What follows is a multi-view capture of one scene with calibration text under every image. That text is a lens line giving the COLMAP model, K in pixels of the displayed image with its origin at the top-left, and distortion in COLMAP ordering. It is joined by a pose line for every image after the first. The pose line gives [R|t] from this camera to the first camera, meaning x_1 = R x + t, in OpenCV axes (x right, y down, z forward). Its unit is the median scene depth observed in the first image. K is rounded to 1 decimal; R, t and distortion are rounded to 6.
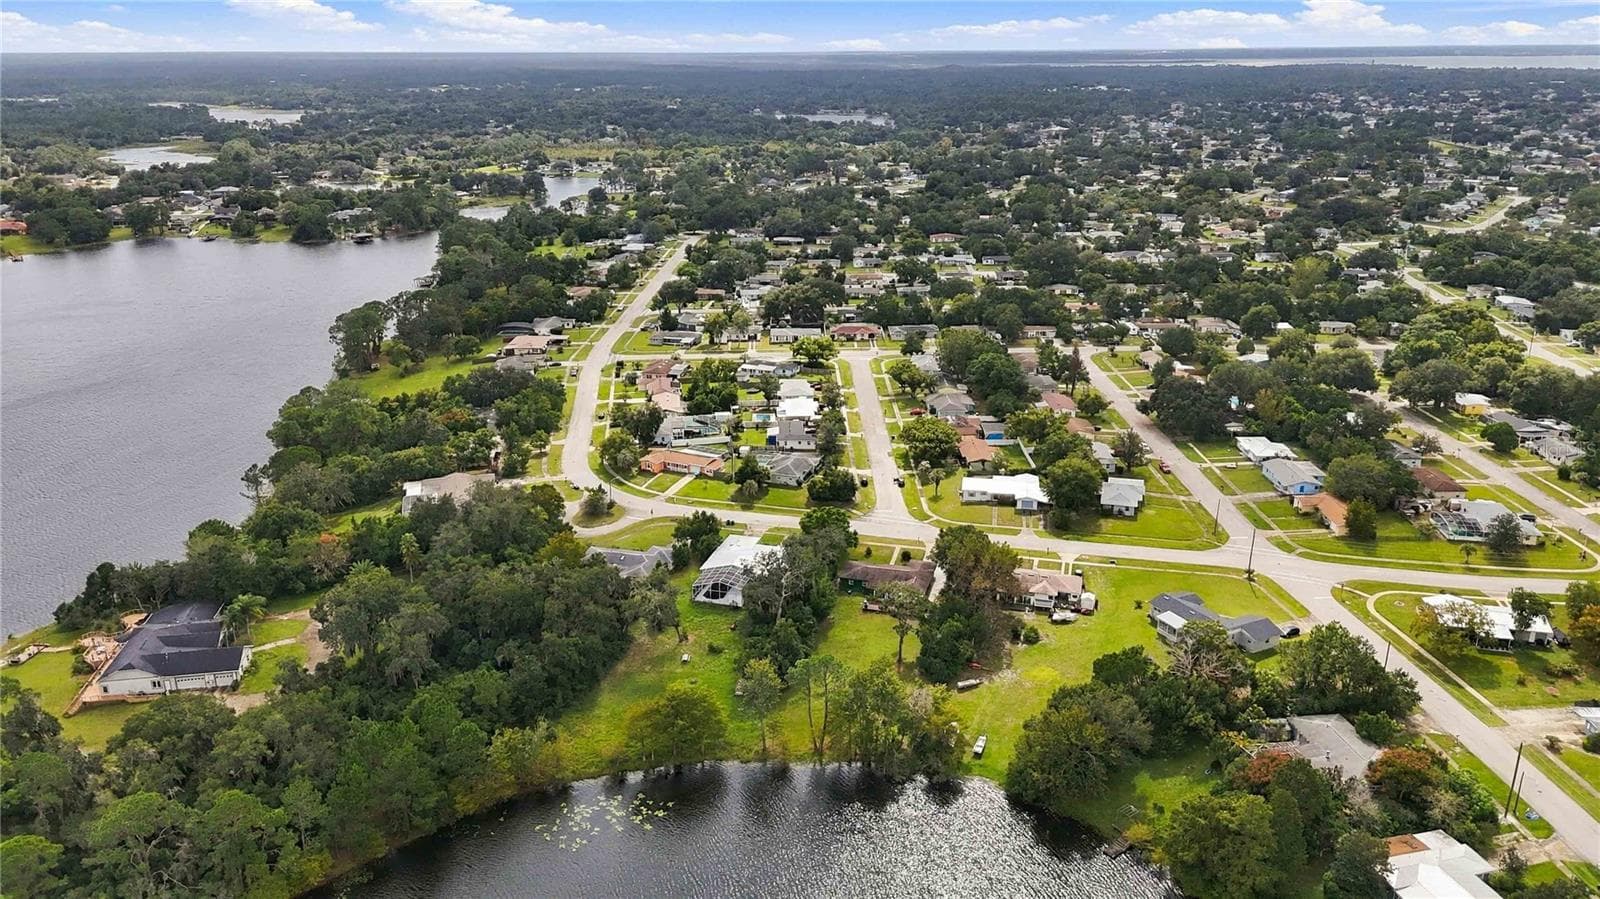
lens RADIAL K [[1175.8, 0, 800.0], [0, 1175.8, 449.5], [0, 0, 1]] dist [0.071410, -0.076764]
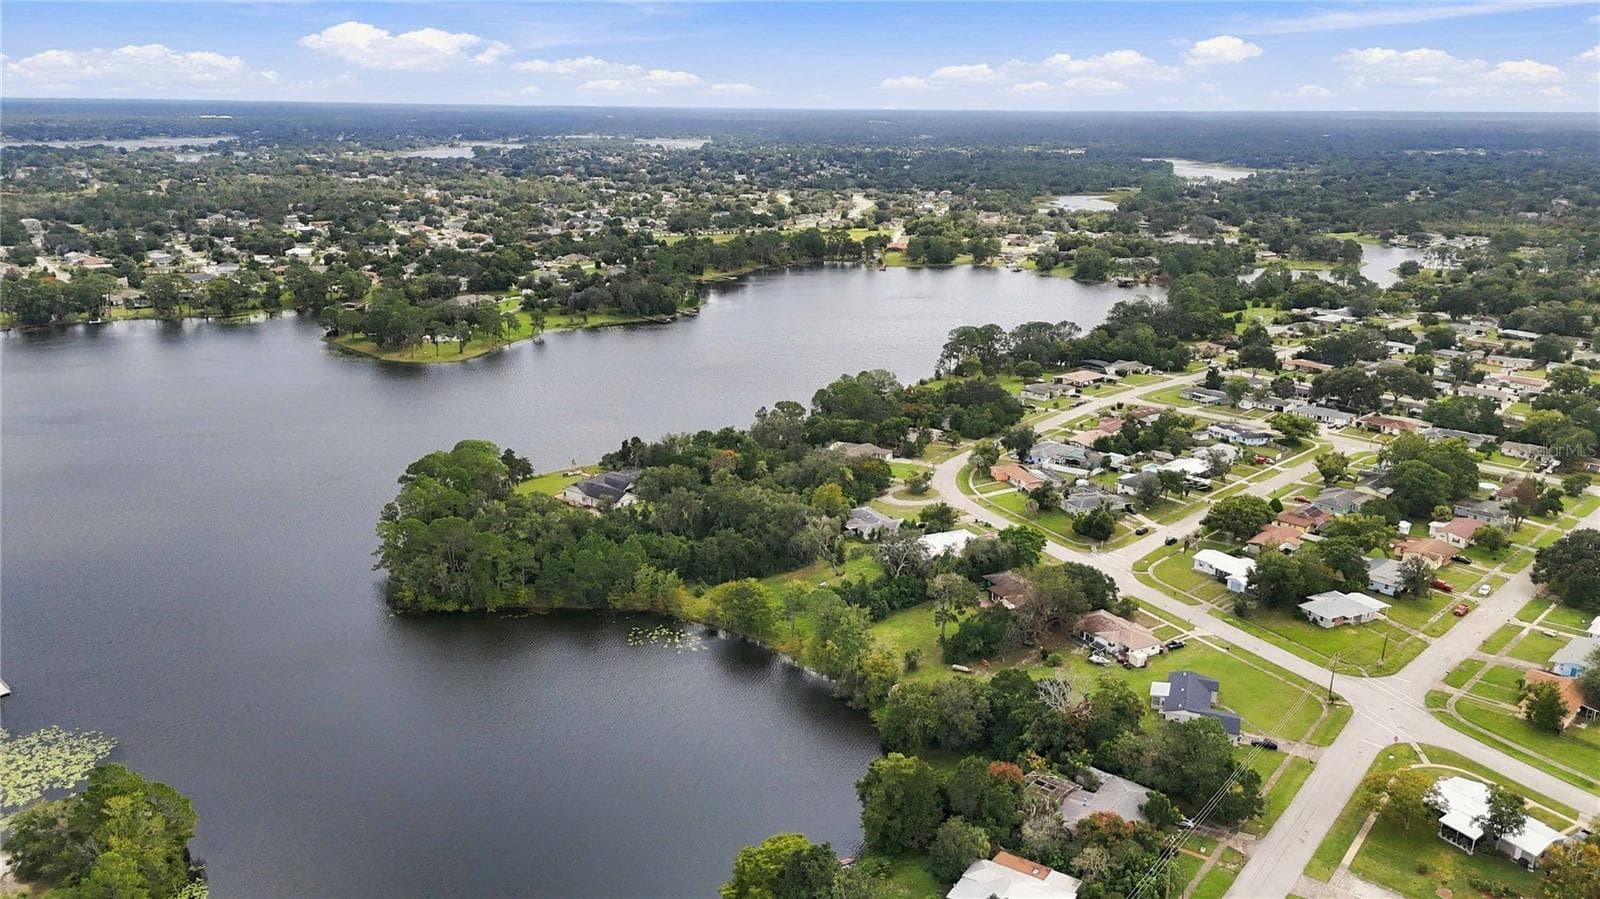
lens RADIAL K [[1181.6, 0, 799.0], [0, 1181.6, 436.5], [0, 0, 1]] dist [0.084209, -0.085767]
pose [[0.677229, 0.206301, -0.706258, 0.638912], [-0.245771, 0.968181, 0.047141, -0.033549], [0.693511, 0.141653, 0.706383, 0.010164]]
